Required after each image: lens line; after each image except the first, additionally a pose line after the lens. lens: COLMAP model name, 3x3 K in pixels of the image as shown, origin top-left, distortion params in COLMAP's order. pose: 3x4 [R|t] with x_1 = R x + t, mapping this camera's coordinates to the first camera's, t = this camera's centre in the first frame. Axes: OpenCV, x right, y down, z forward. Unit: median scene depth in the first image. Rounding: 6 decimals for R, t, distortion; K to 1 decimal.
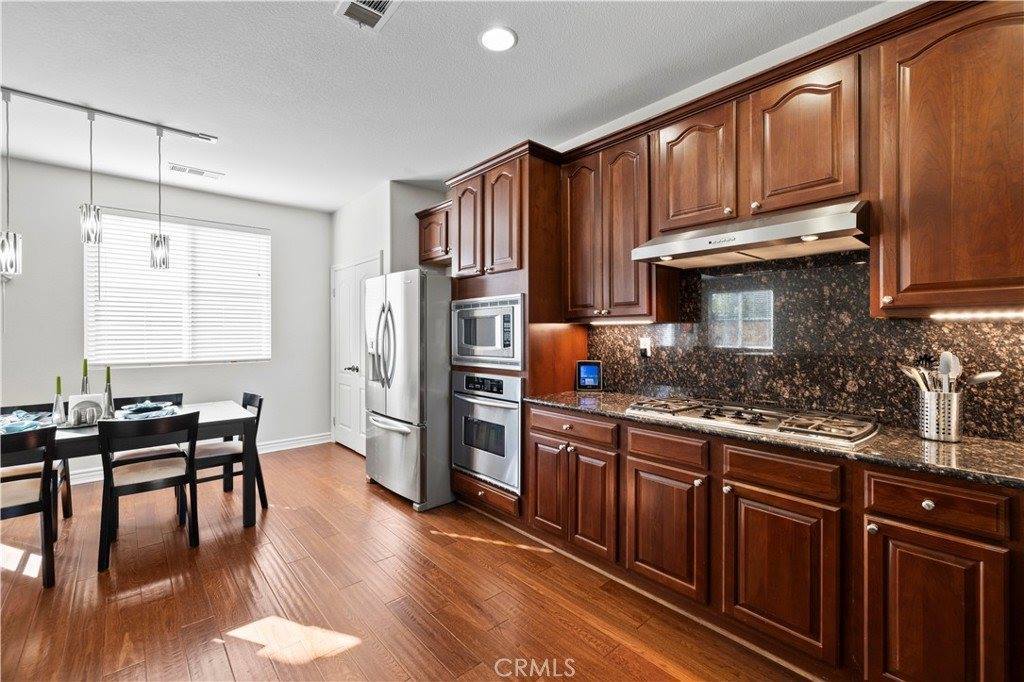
lens RADIAL K [[436.5, 0, 508.0], [0, 436.5, 333.2], [0, 0, 1]] dist [0.005995, -0.000016]
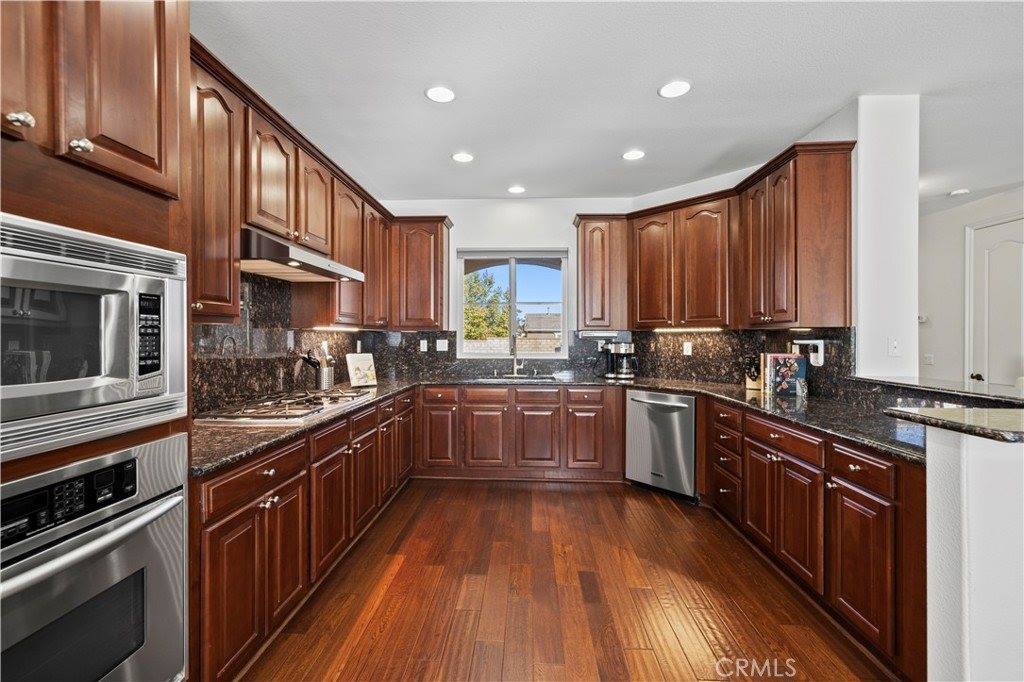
lens RADIAL K [[436.5, 0, 508.2], [0, 436.5, 337.3], [0, 0, 1]] dist [0.005995, -0.000016]
pose [[-0.720974, -0.000629, 0.692962, -0.524567], [0.001454, 0.999996, 0.002421, -0.001485], [-0.692960, 0.002753, -0.720970, 1.039169]]
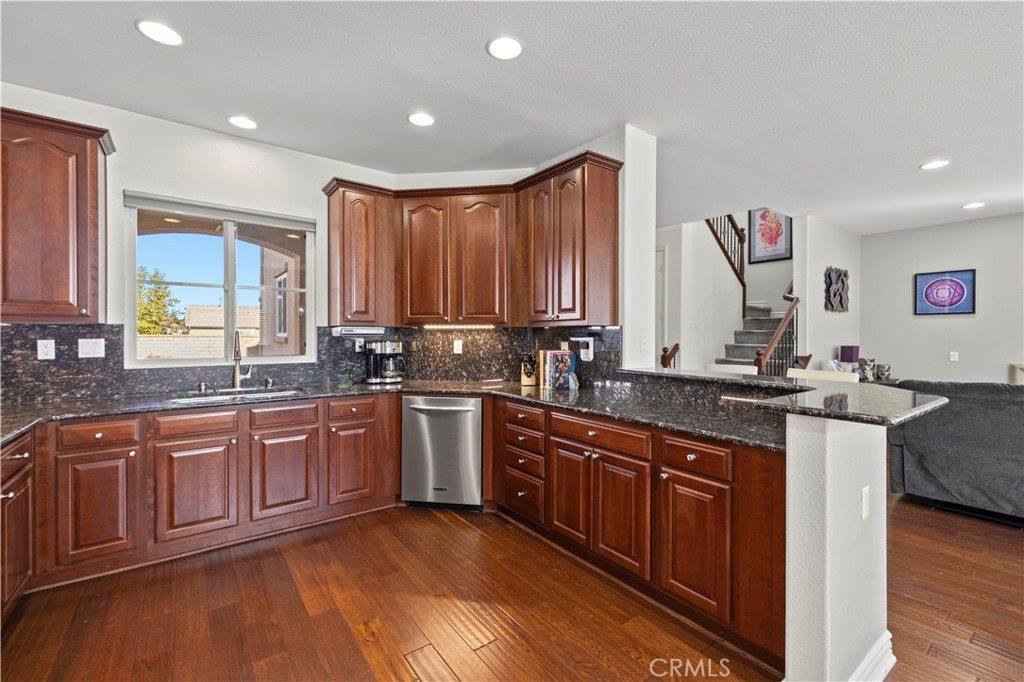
lens RADIAL K [[436.5, 0, 508.7], [0, 436.5, 336.9], [0, 0, 1]] dist [0.005995, -0.000016]
pose [[-0.996801, -0.001536, 0.079914, -0.229769], [-0.000838, 0.999961, 0.008769, -0.002518], [-0.079925, 0.008674, -0.996763, 0.936195]]
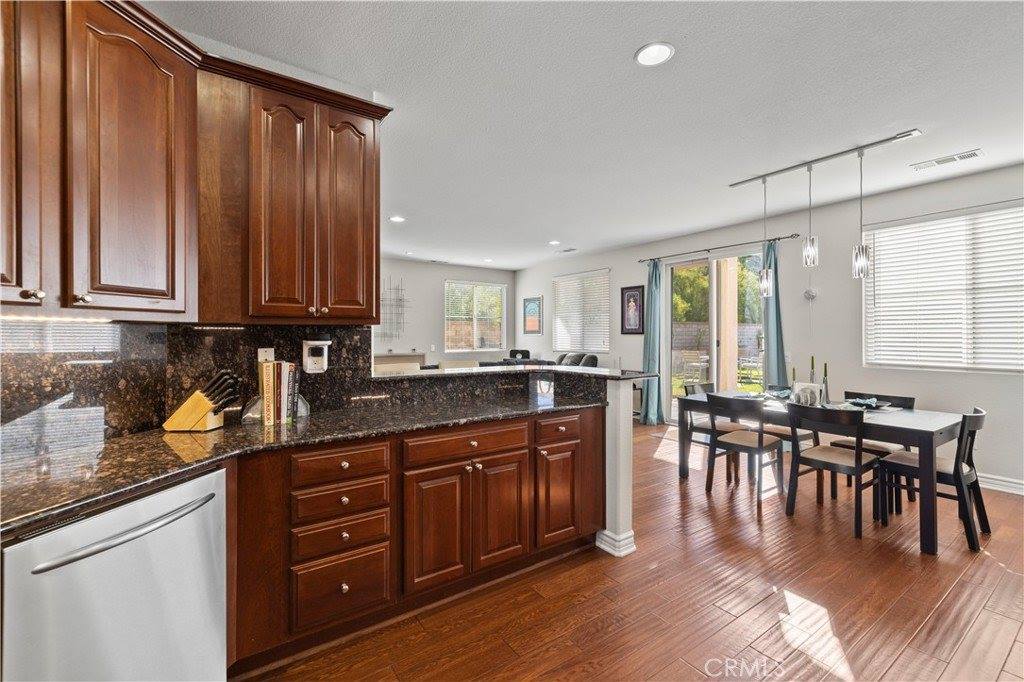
lens RADIAL K [[436.5, 0, 508.9], [0, 436.5, 334.5], [0, 0, 1]] dist [0.005995, -0.000016]
pose [[-0.117590, 0.001358, -0.993061, 0.413201], [-0.002202, 0.999996, 0.001628, -0.004439], [0.993060, 0.002378, -0.117587, 0.265057]]
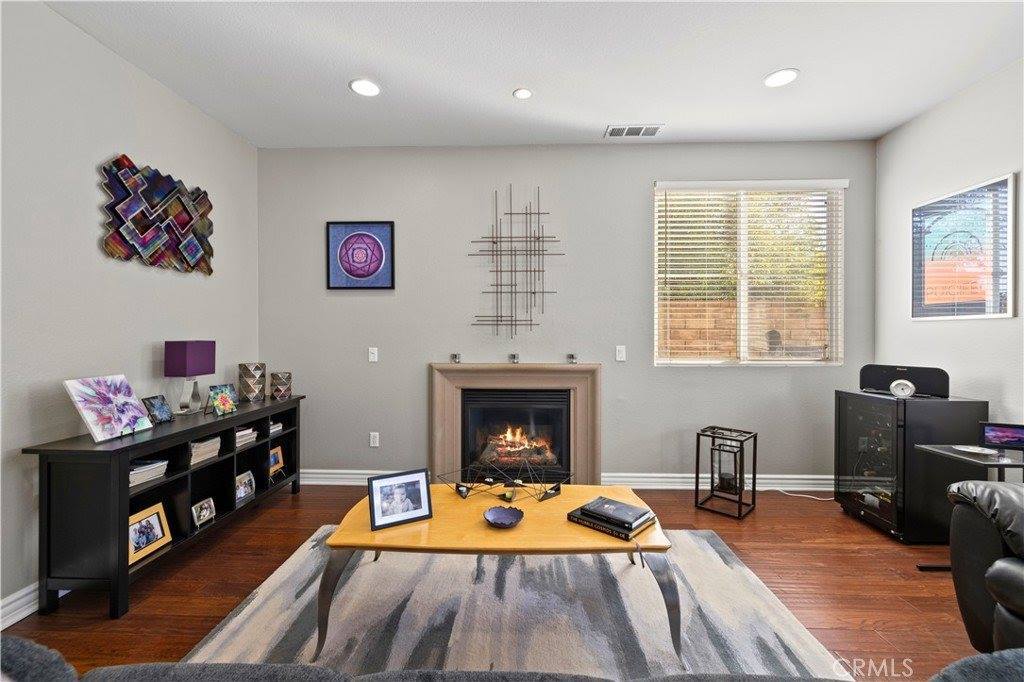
lens RADIAL K [[436.5, 0, 512.7], [0, 436.5, 333.0], [0, 0, 1]] dist [0.005995, -0.000016]
pose [[-0.679511, 0.001110, -0.733664, -1.368276], [0.000088, 0.999999, 0.001431, 0.034891], [0.733665, 0.000907, -0.679511, 0.006363]]
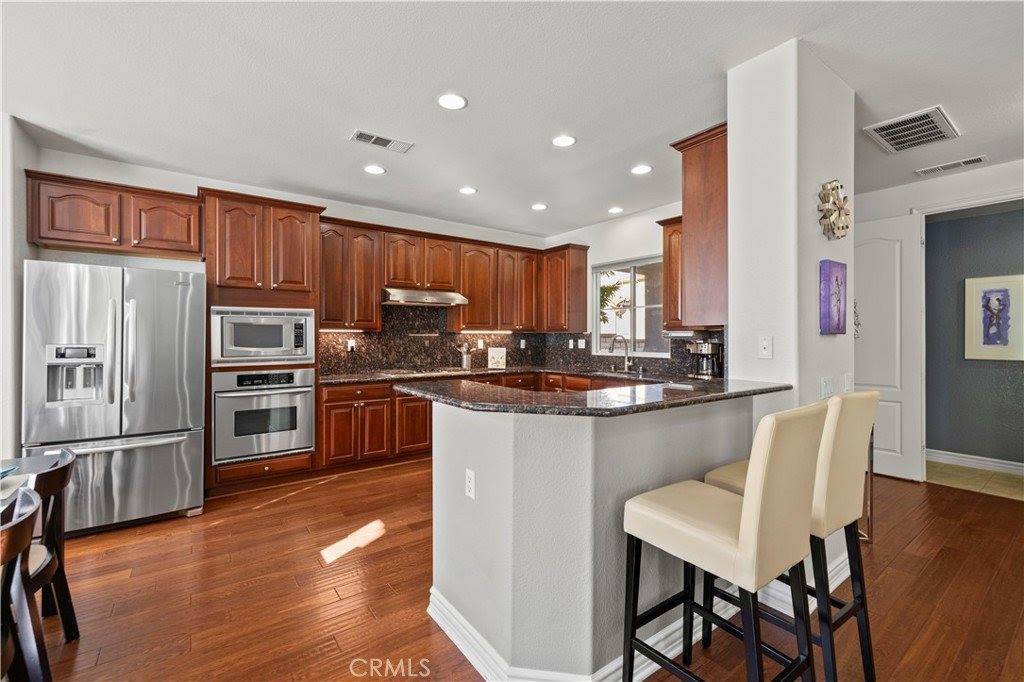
lens RADIAL K [[436.5, 0, 510.8], [0, 436.5, 339.5], [0, 0, 1]] dist [0.005995, -0.000016]
pose [[0.084051, -0.003053, 0.996457, -1.268075], [0.001522, 0.999995, 0.002935, 0.004234], [-0.996460, 0.001270, 0.084055, 0.225961]]
